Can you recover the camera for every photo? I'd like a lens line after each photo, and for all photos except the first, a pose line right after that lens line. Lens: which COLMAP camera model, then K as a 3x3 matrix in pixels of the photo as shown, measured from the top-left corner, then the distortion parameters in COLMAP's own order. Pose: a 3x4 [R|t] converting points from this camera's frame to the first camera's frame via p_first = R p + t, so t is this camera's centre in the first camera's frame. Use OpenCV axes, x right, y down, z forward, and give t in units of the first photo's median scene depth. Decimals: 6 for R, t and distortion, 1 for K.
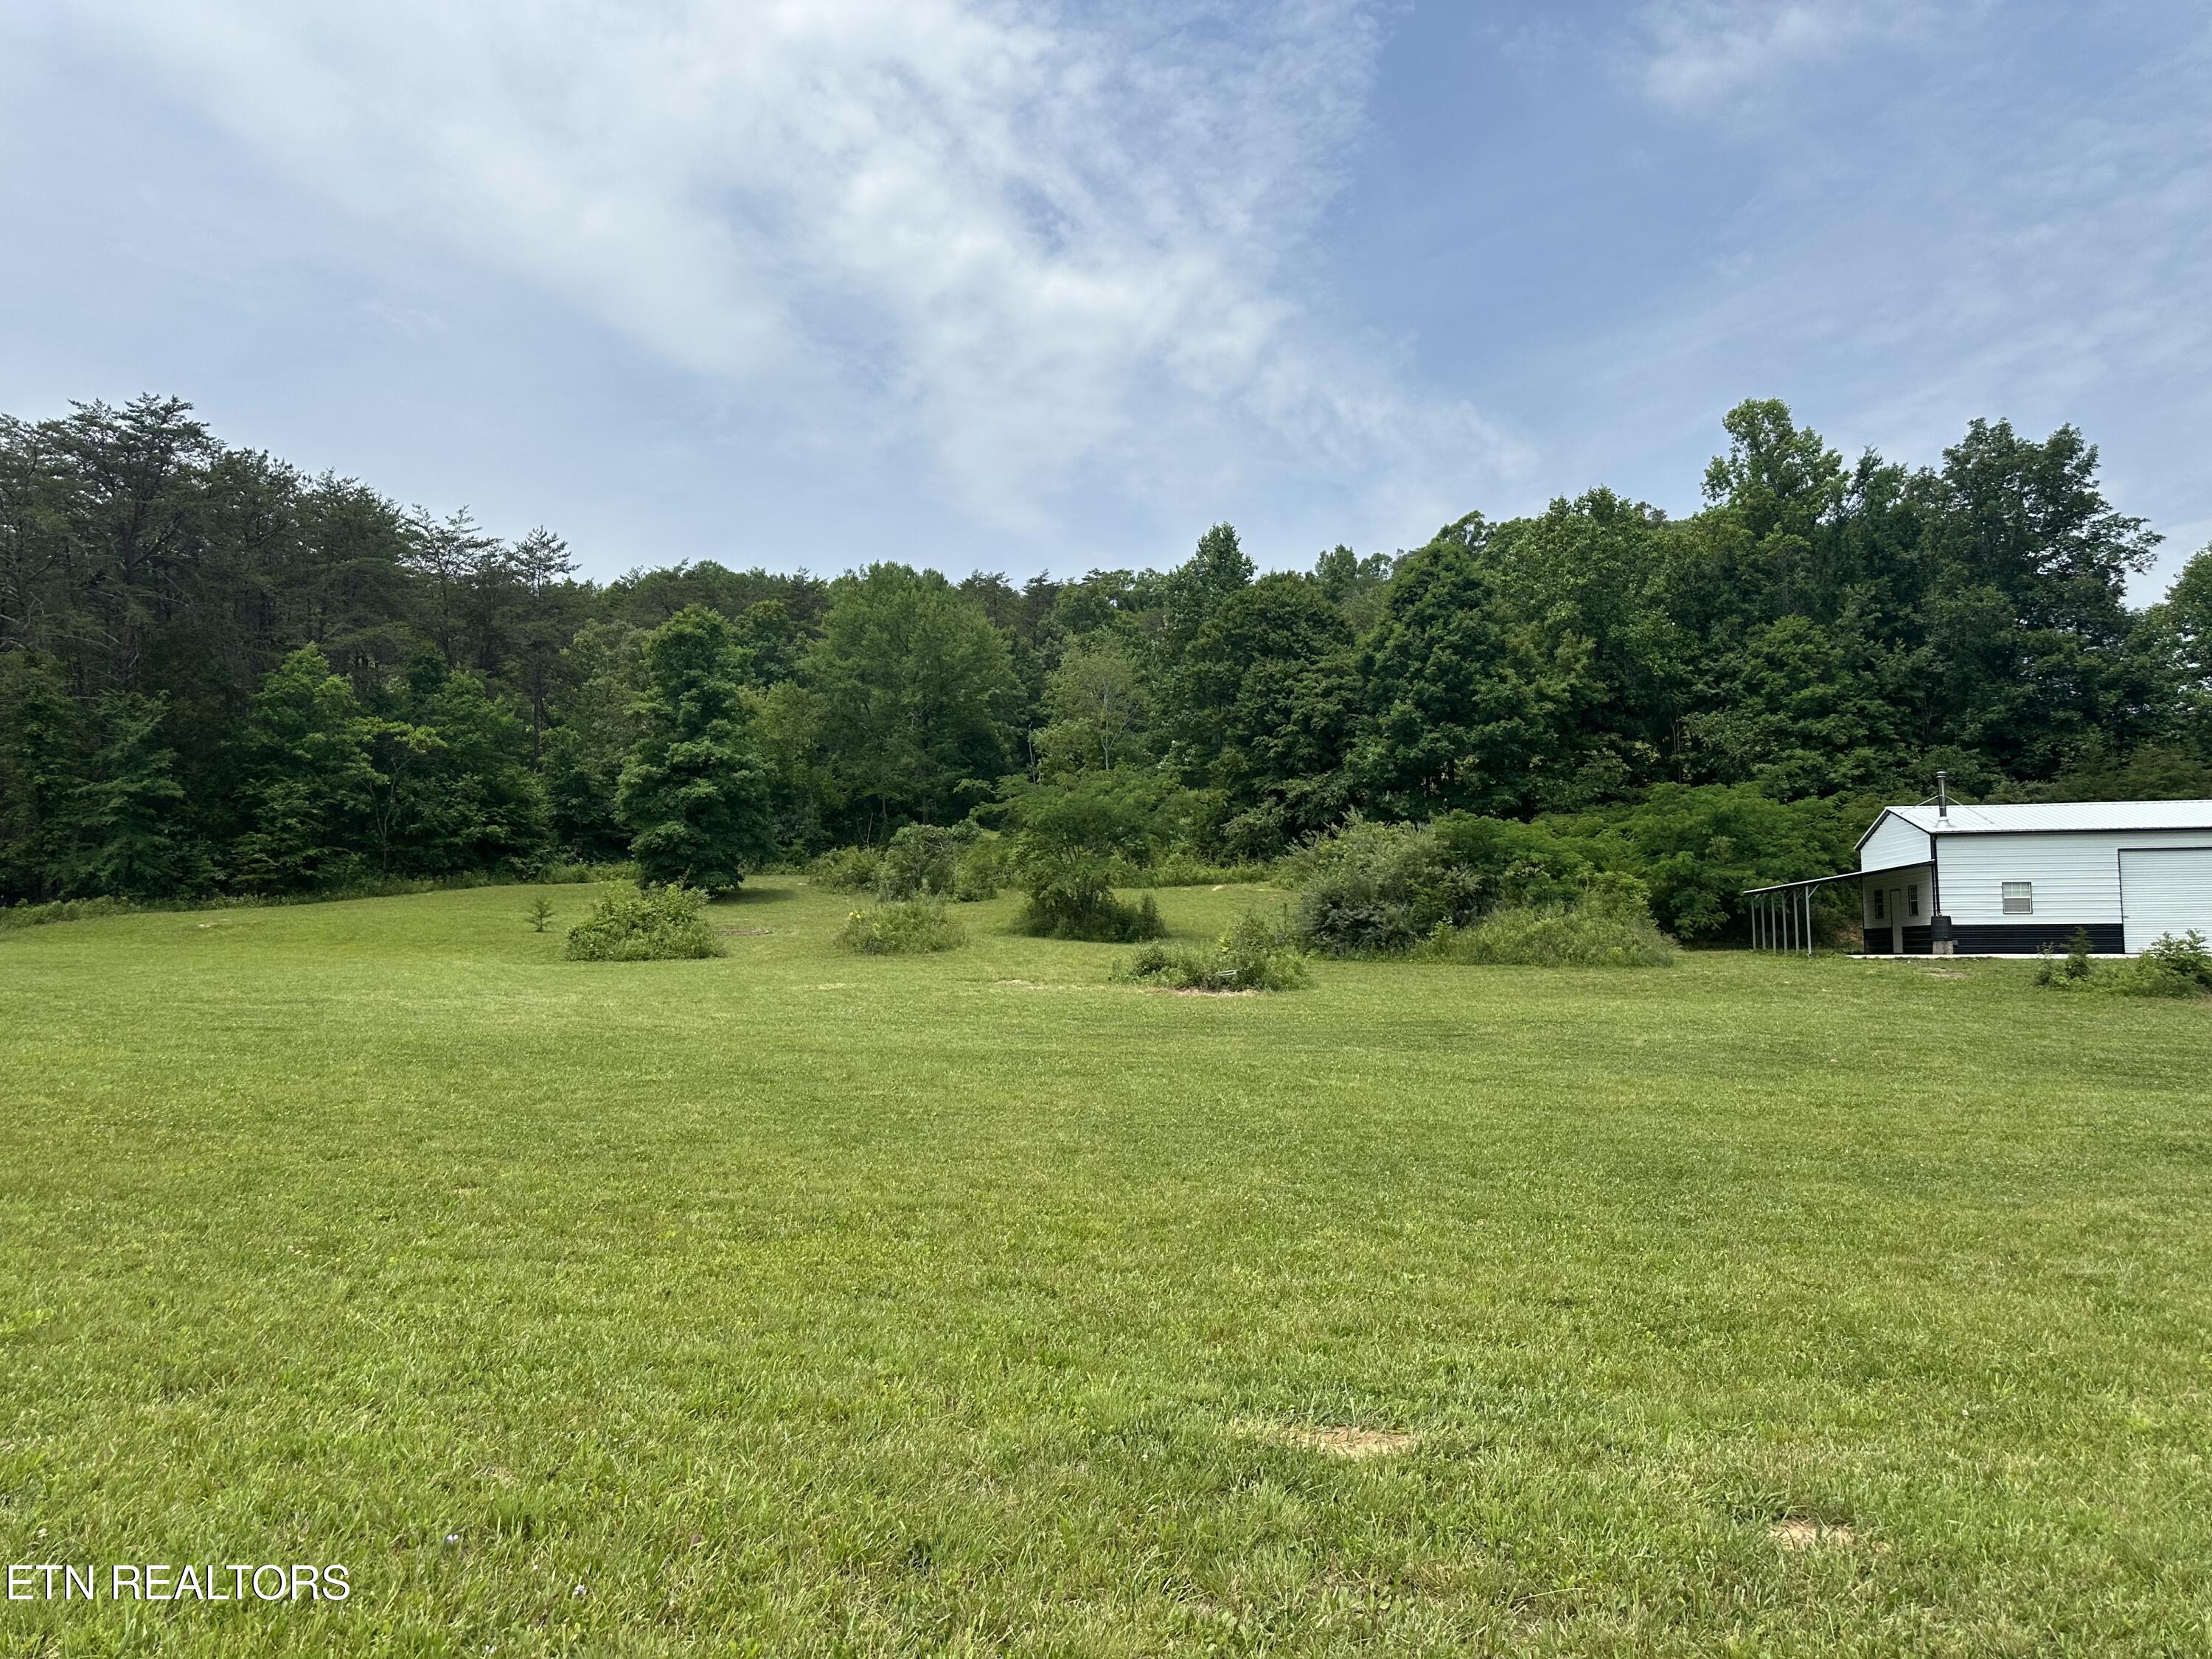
lens RADIAL K [[1567.9, 0, 1101.1], [0, 1567.9, 810.6], [0, 0, 1]] dist [0.139568, -0.179154]
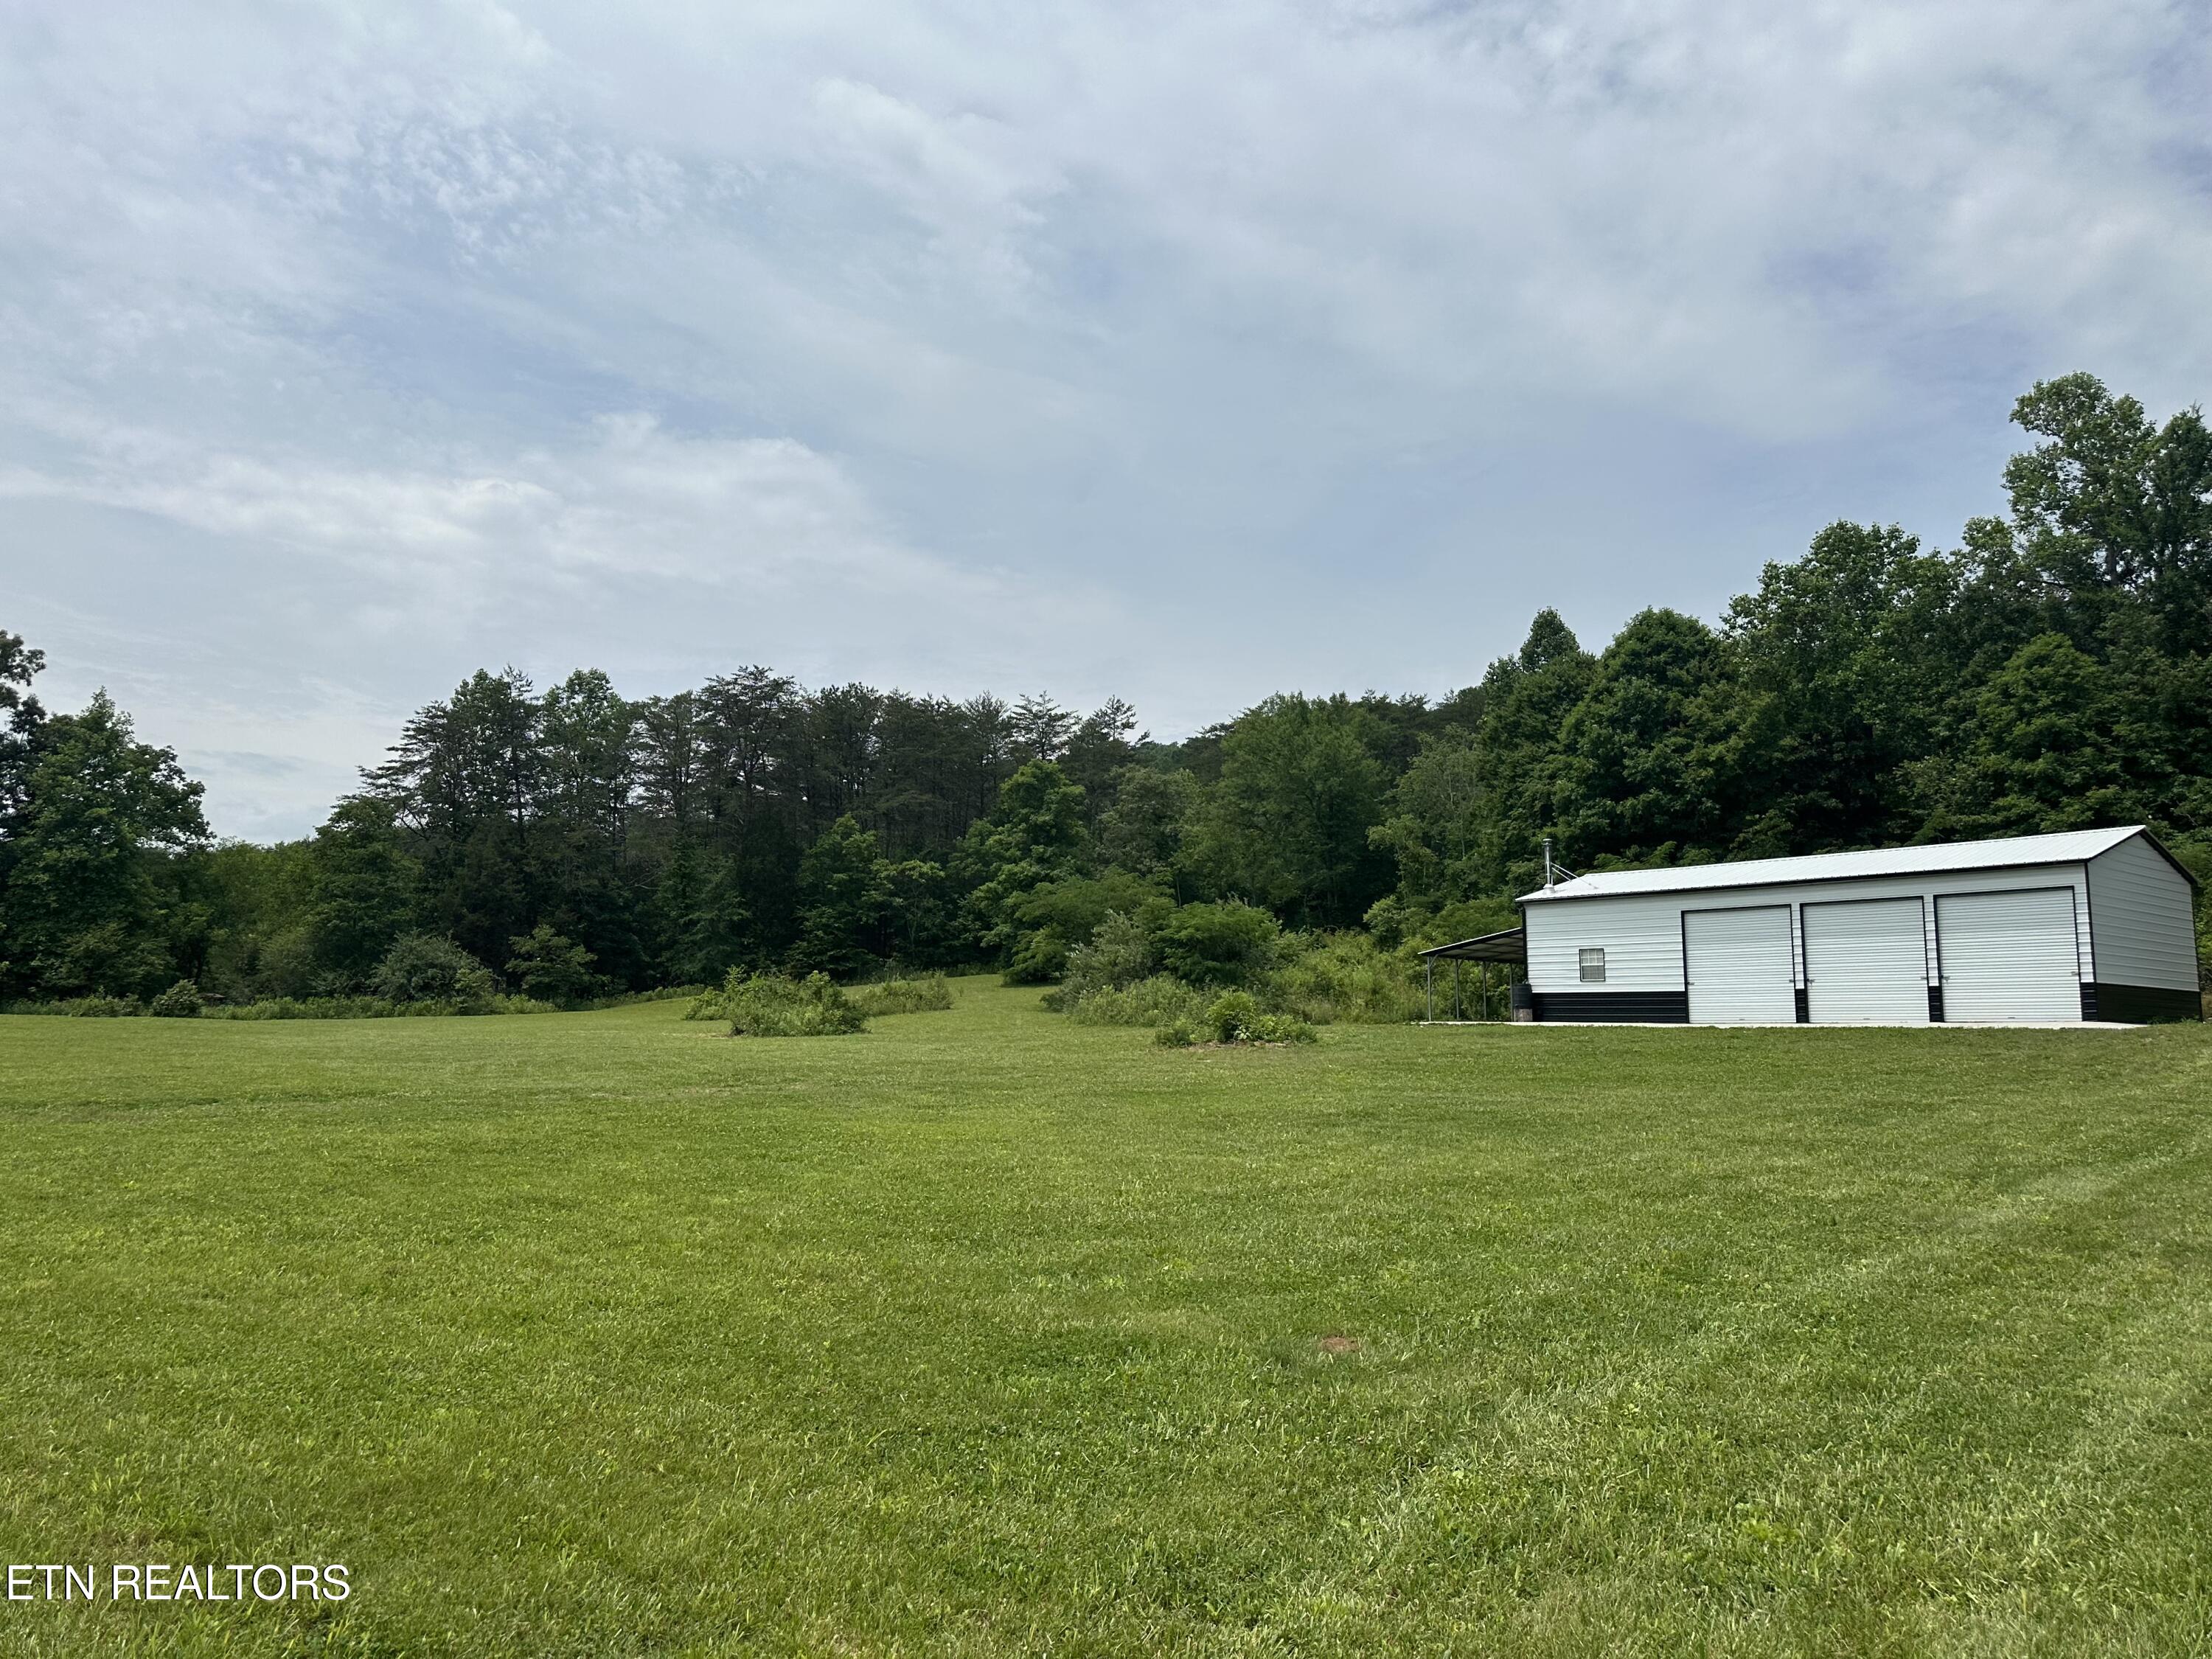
lens RADIAL K [[1547.6, 0, 1106.0], [0, 1547.6, 829.5], [0, 0, 1]] dist [0.091367, -0.119565]
pose [[0.764840, -0.073097, -0.640060, 0.579587], [0.041965, 0.997085, -0.063724, 0.012560], [0.642852, 0.021879, 0.765677, 0.053530]]
